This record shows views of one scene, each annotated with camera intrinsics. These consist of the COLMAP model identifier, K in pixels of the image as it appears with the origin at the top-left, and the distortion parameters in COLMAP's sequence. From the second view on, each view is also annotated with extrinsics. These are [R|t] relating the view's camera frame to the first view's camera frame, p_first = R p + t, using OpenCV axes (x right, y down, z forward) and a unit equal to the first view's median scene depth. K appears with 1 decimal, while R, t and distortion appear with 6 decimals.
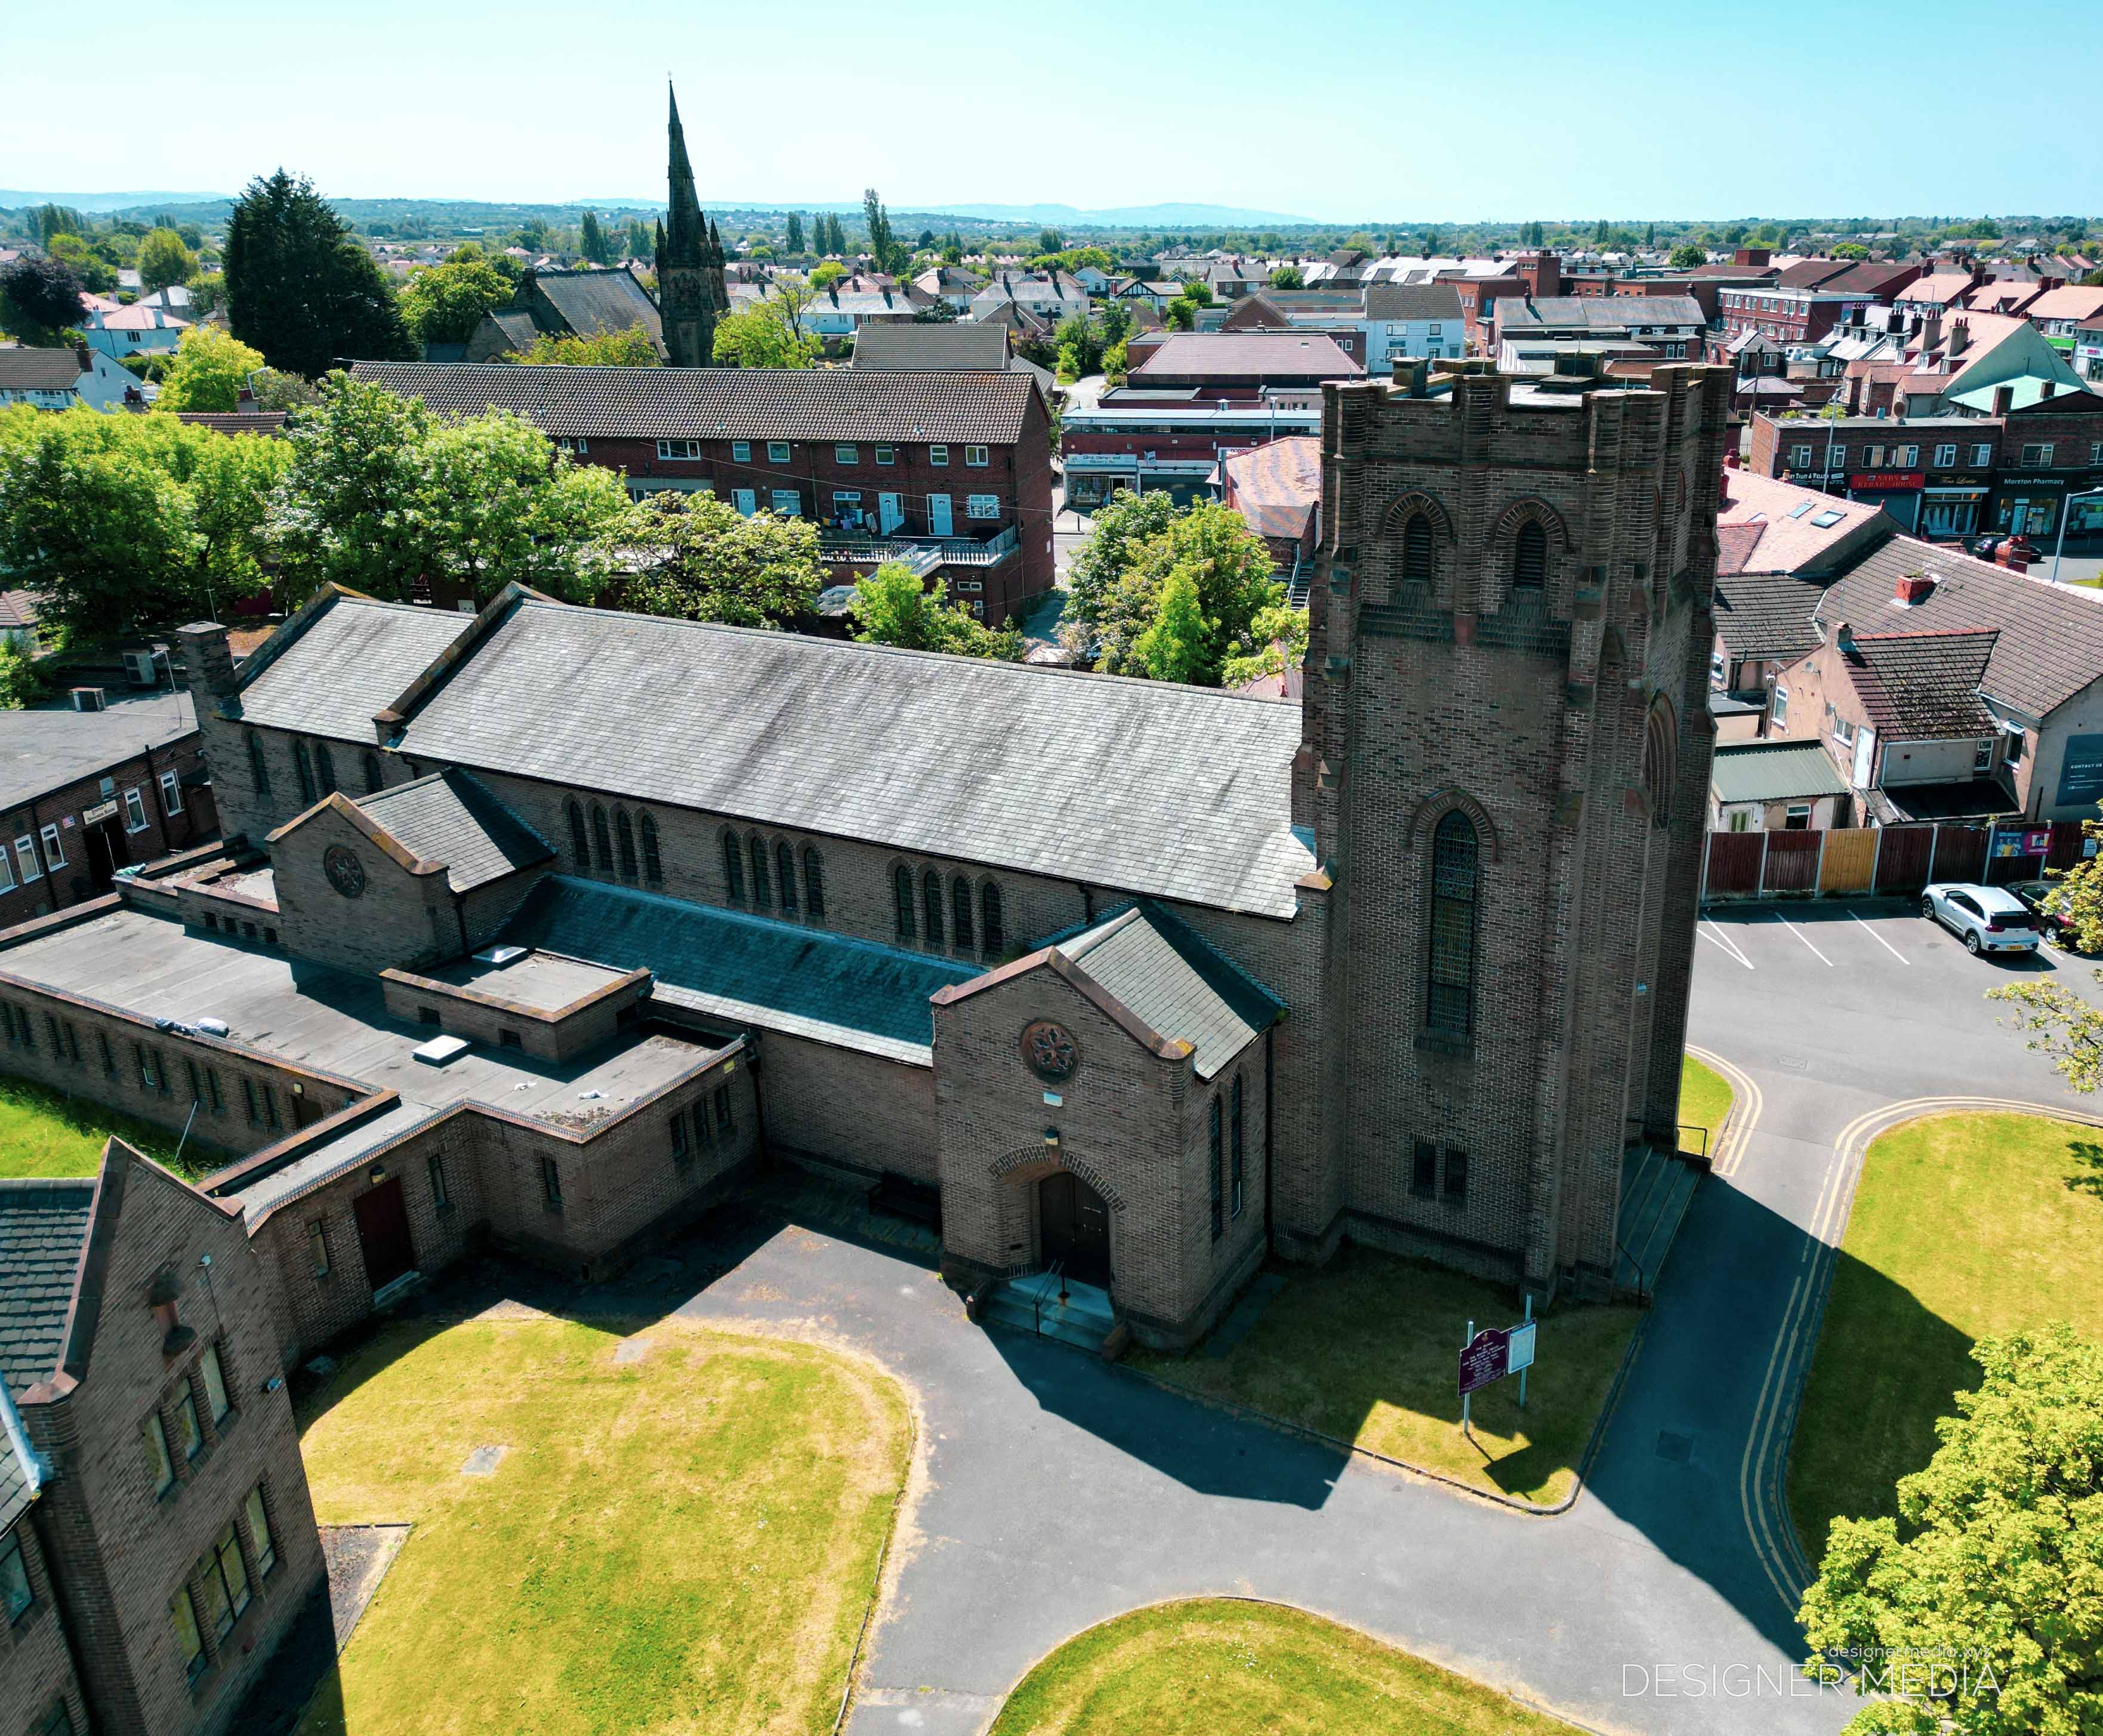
lens RADIAL K [[1692.3, 0, 994.4], [0, 1692.3, 843.5], [0, 0, 1]] dist [0.057953, -0.028125]
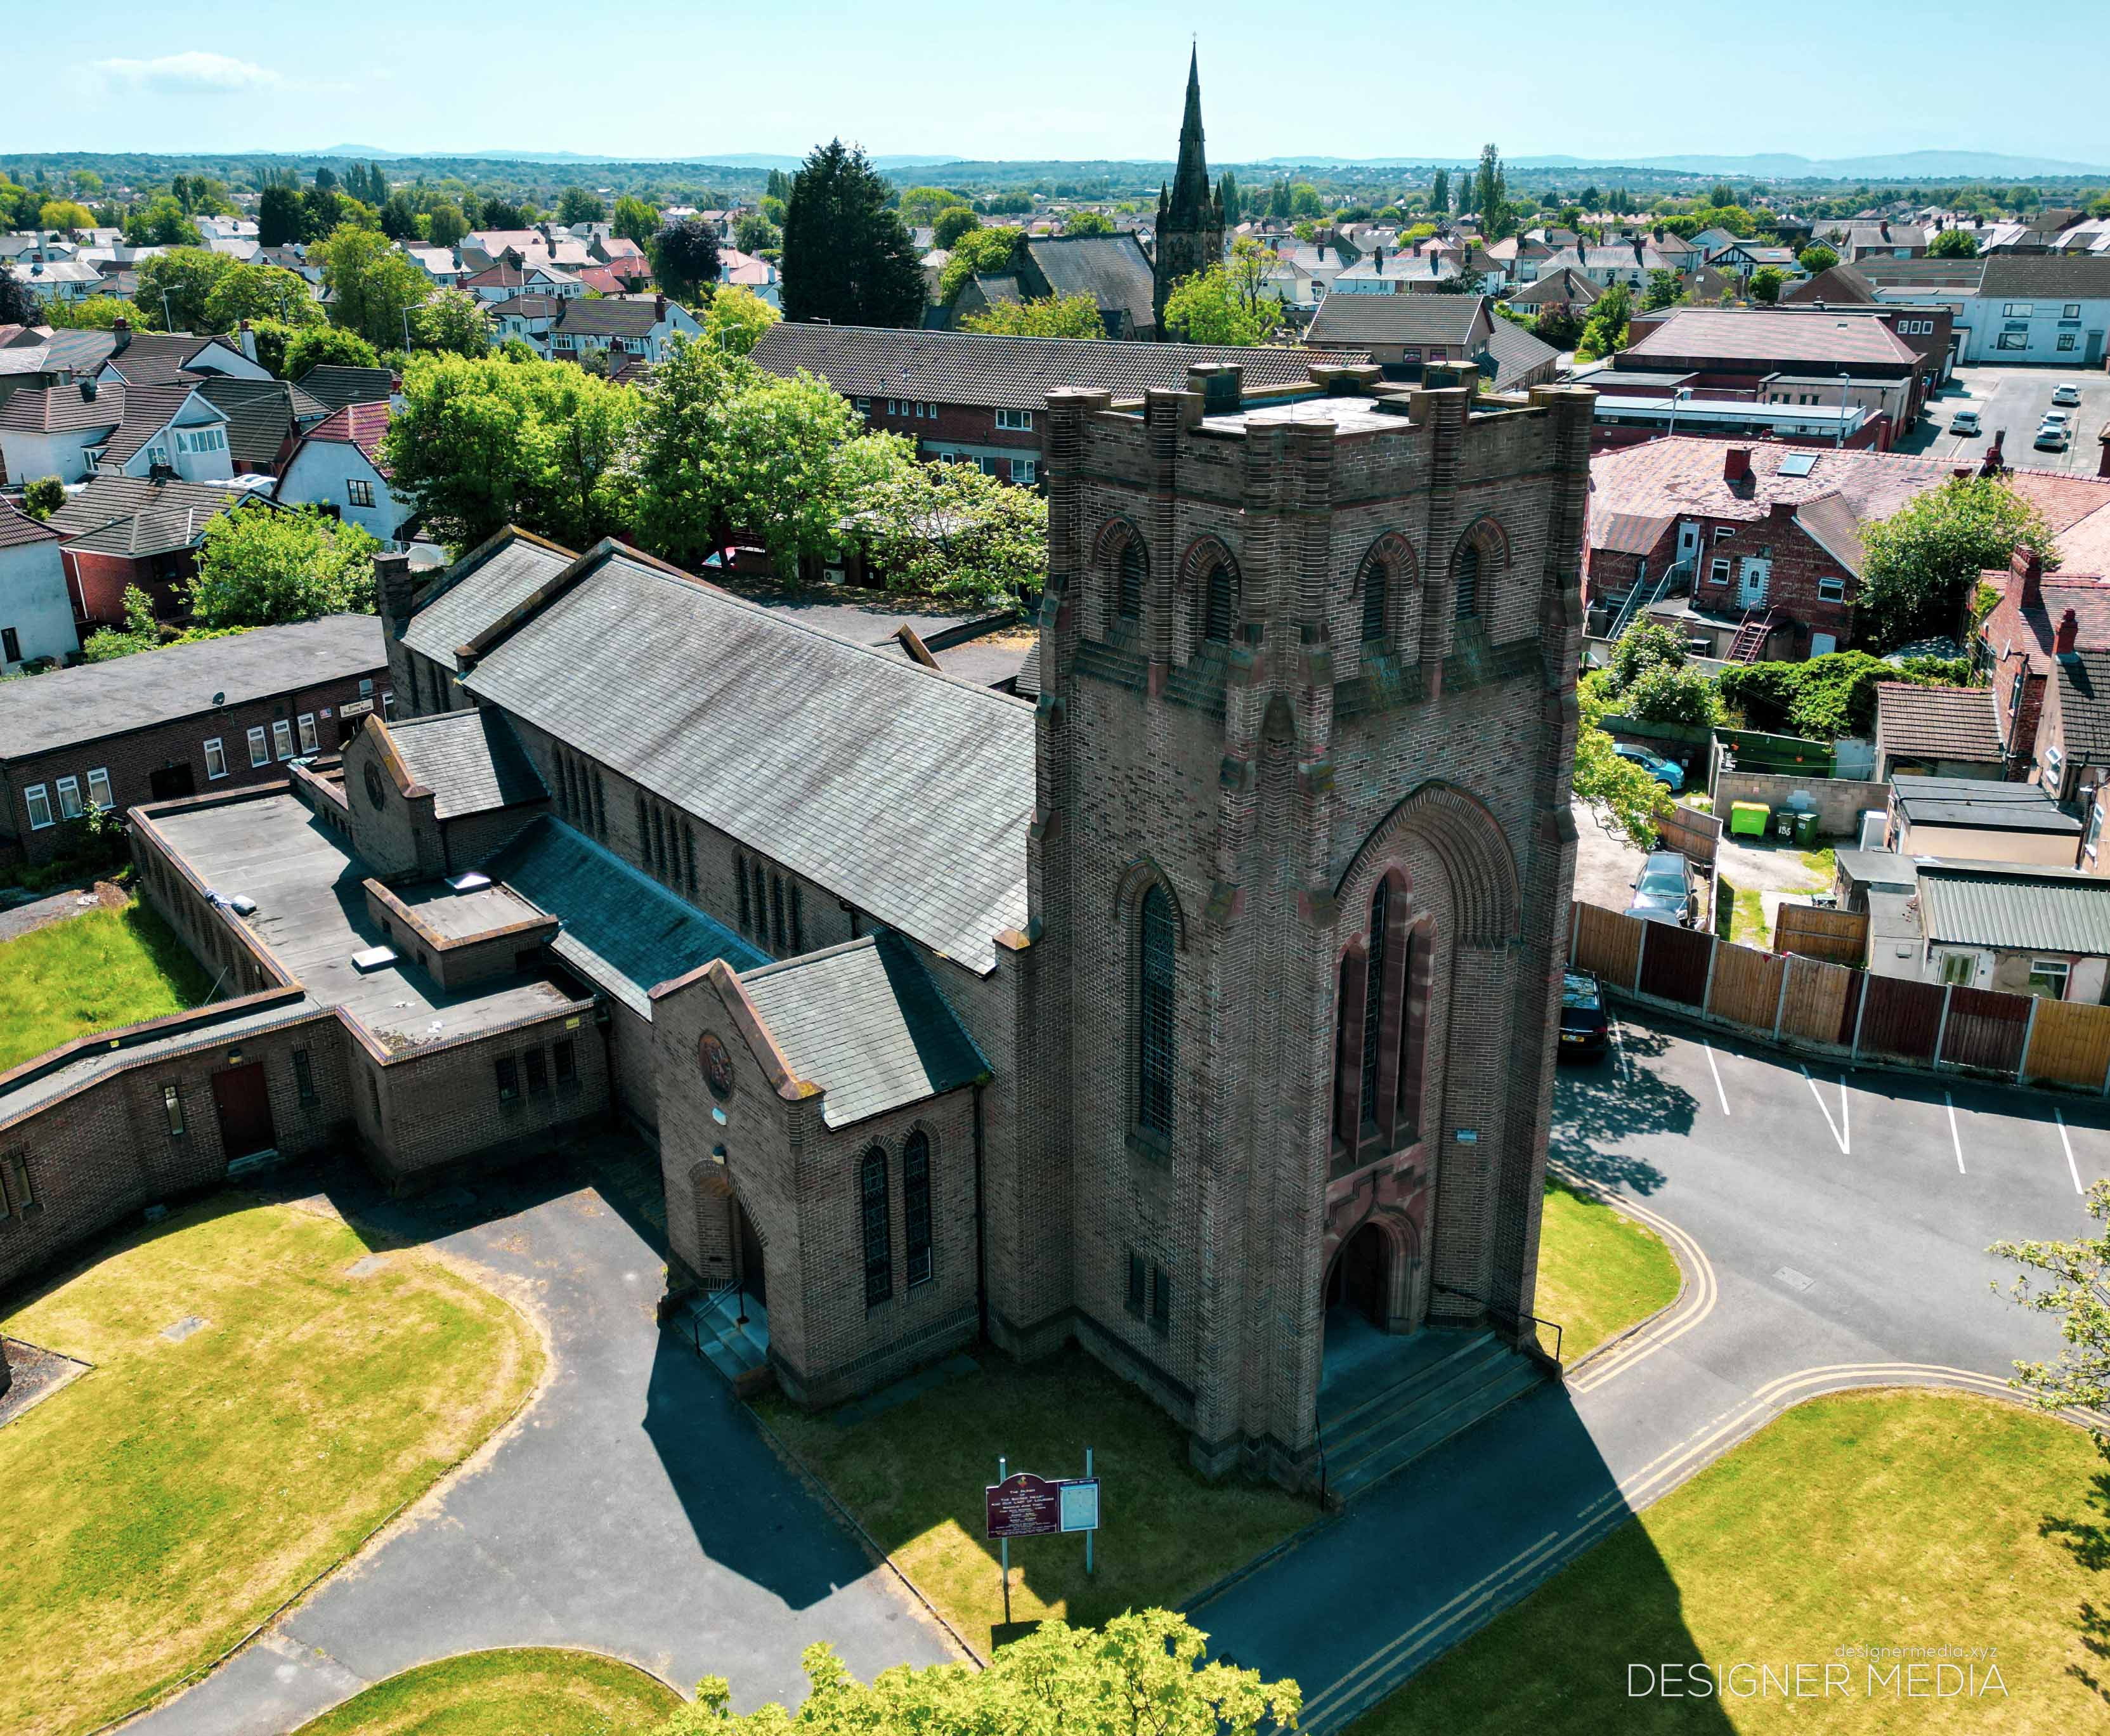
lens RADIAL K [[1698.0, 0, 890.0], [0, 1698.0, 833.4], [0, 0, 1]] dist [0.057953, -0.028125]
pose [[0.911413, 0.147166, -0.384277, 0.381865], [-0.141503, 0.988997, 0.043143, -0.051750], [0.386398, 0.015055, 0.922209, 0.114958]]
